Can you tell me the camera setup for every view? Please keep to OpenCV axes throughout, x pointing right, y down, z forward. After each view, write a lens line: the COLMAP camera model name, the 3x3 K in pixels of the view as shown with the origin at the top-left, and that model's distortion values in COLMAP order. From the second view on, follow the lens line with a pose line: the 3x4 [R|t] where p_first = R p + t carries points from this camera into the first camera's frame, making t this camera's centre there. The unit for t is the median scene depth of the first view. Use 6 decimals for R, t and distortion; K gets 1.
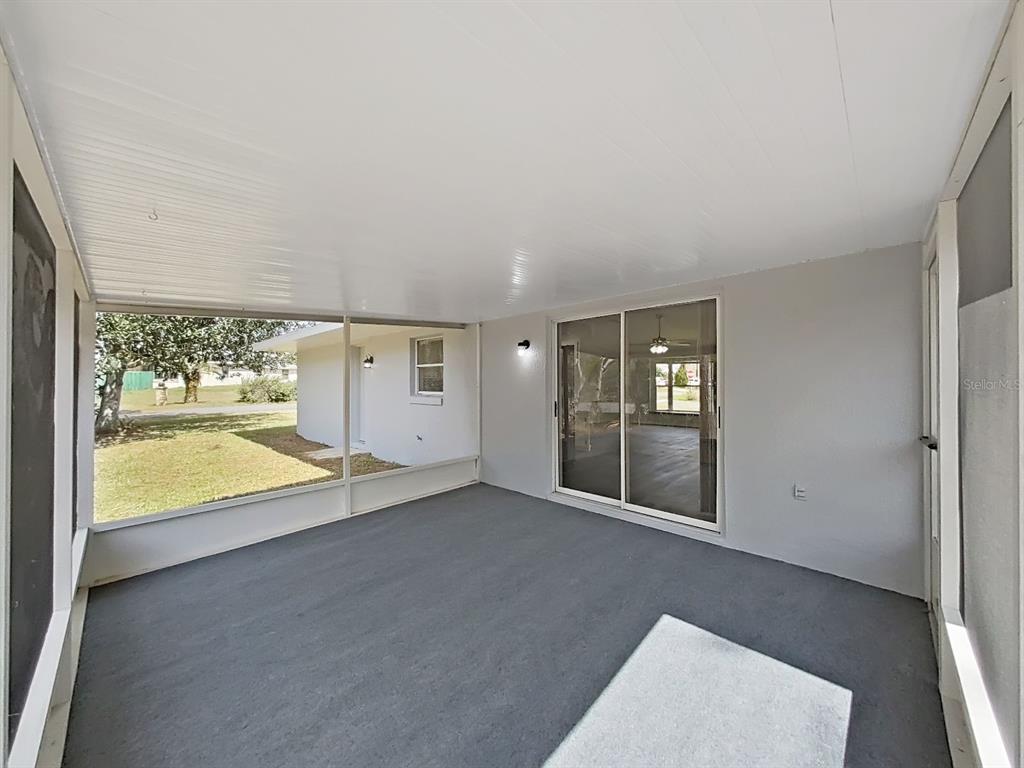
lens RADIAL K [[381.0, 0, 512.9], [0, 381.0, 381.6], [0, 0, 1]] dist [-0.001716, 0.000378]
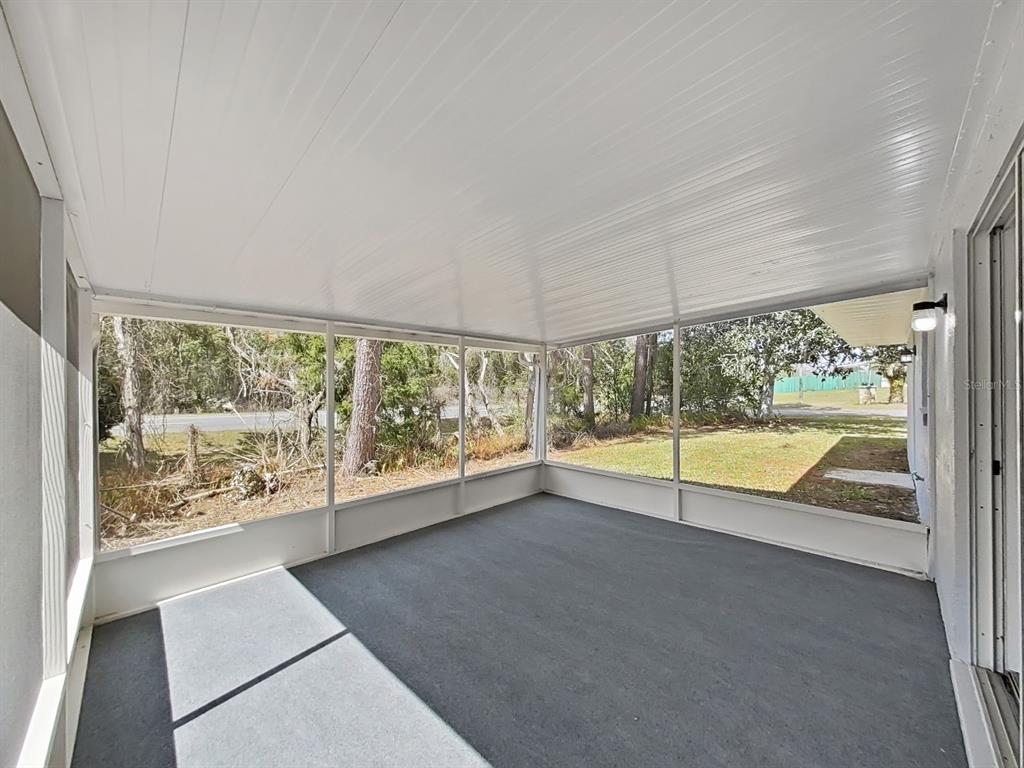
lens RADIAL K [[381.0, 0, 510.9], [0, 381.0, 386.1], [0, 0, 1]] dist [-0.001716, 0.000378]
pose [[-0.016089, 0.007846, -0.999840, 0.528559], [0.008298, 0.999936, 0.007713, -0.009447], [0.999836, -0.008173, -0.016153, 0.544750]]
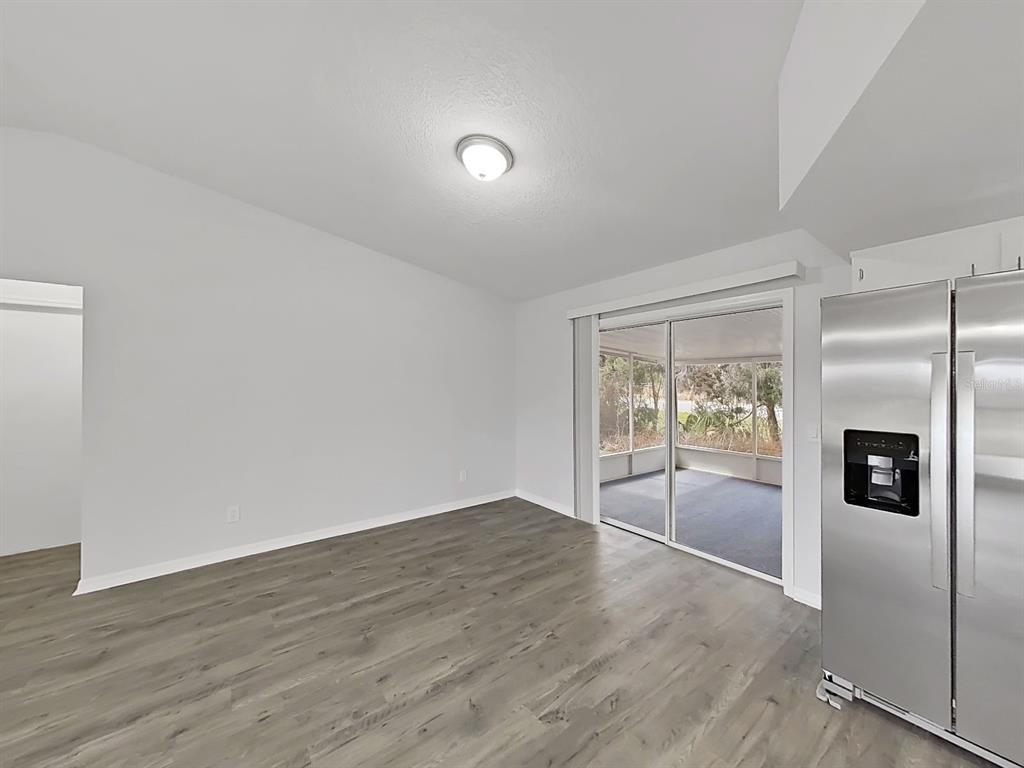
lens RADIAL K [[381.0, 0, 512.8], [0, 381.0, 378.8], [0, 0, 1]] dist [-0.001716, 0.000378]
pose [[-0.990345, 0.009976, 0.138262, 0.486131], [0.007289, 0.999775, -0.019931, -0.035299], [-0.138430, -0.018731, -0.990195, 1.750237]]
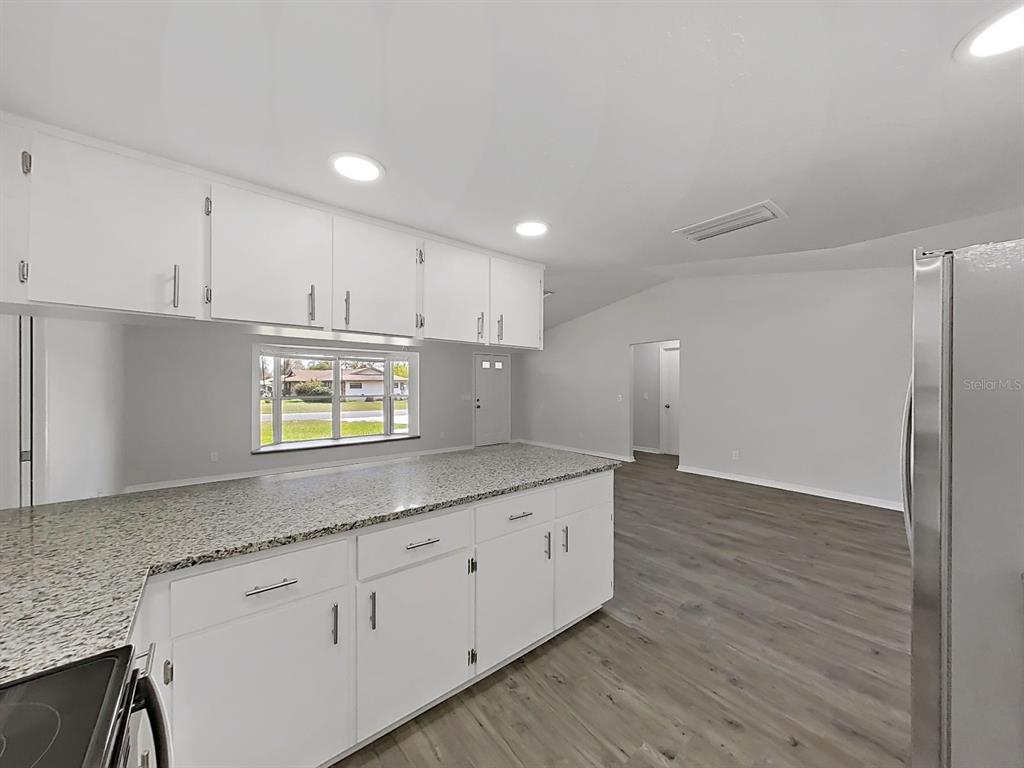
lens RADIAL K [[381.0, 0, 513.1], [0, 381.0, 384.6], [0, 0, 1]] dist [-0.001716, 0.000378]
pose [[0.113208, 0.003577, 0.993565, -0.229580], [-0.003001, 0.999990, -0.003258, -0.026267], [-0.993567, -0.002613, 0.113217, 1.698089]]
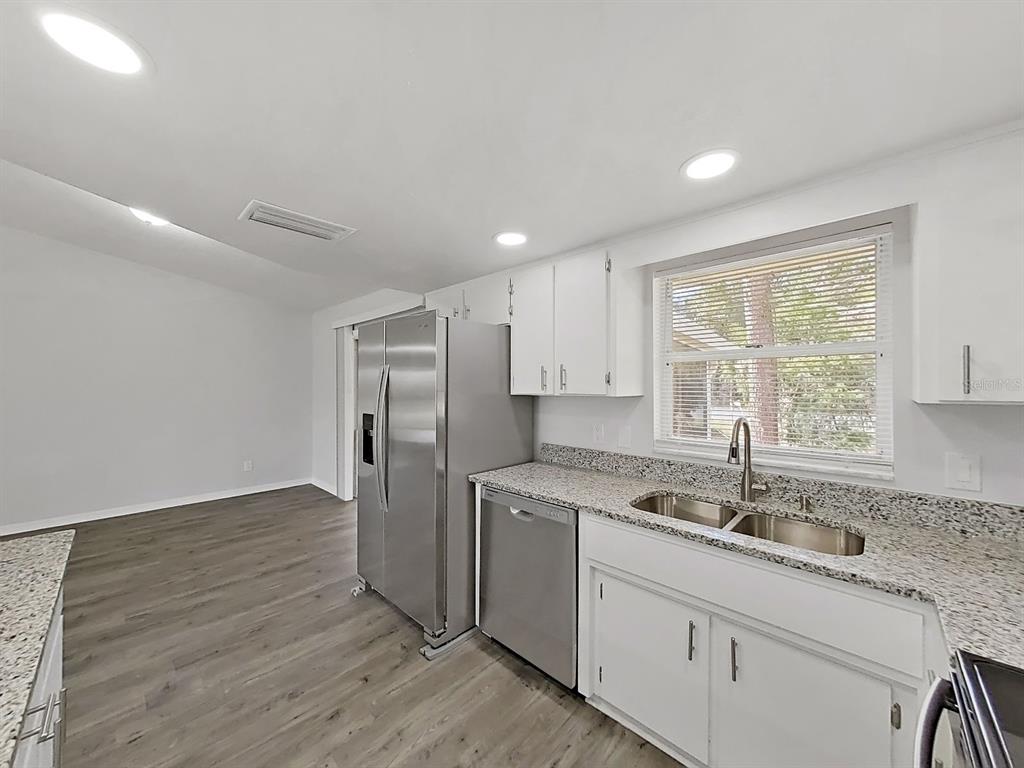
lens RADIAL K [[381.0, 0, 512.2], [0, 381.0, 385.7], [0, 0, 1]] dist [-0.001716, 0.000378]
pose [[-0.999864, 0.006484, -0.015178, -0.017865], [0.006522, 0.999976, -0.002476, -0.029625], [0.015161, -0.002574, -0.999882, 1.910391]]
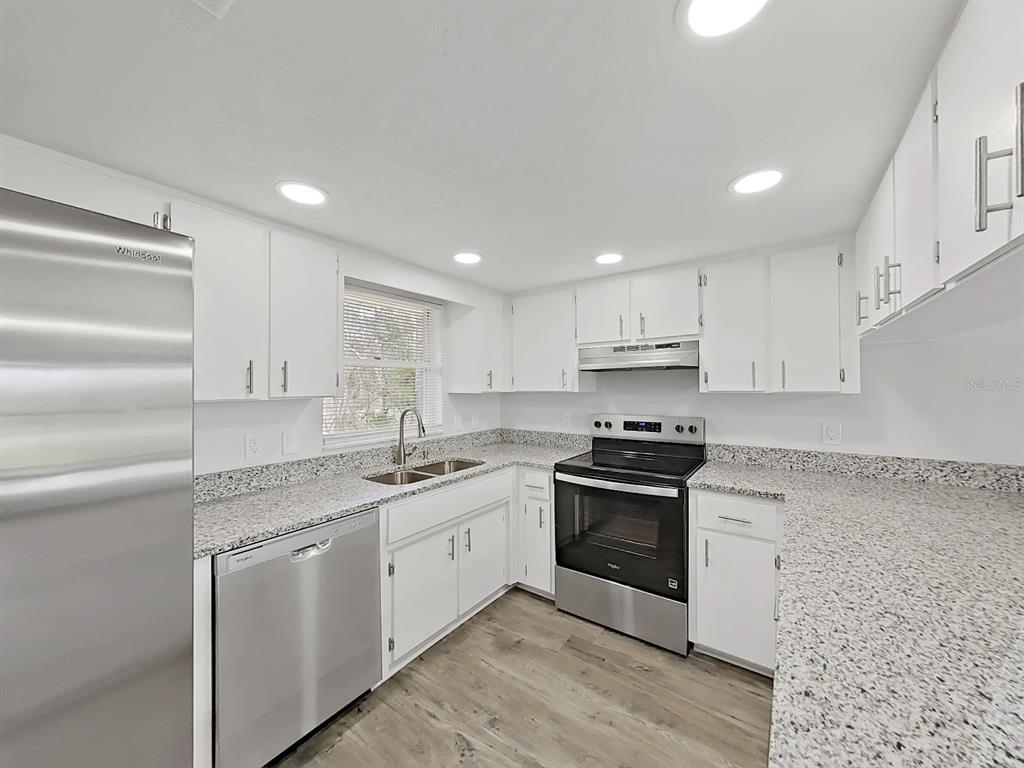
lens RADIAL K [[381.0, 0, 513.6], [0, 381.0, 385.2], [0, 0, 1]] dist [-0.001716, 0.000378]
pose [[0.151845, 0.005930, -0.988387, 0.326871], [0.007369, 0.999947, 0.007131, -0.033566], [0.988377, -0.008366, 0.151793, 1.608206]]
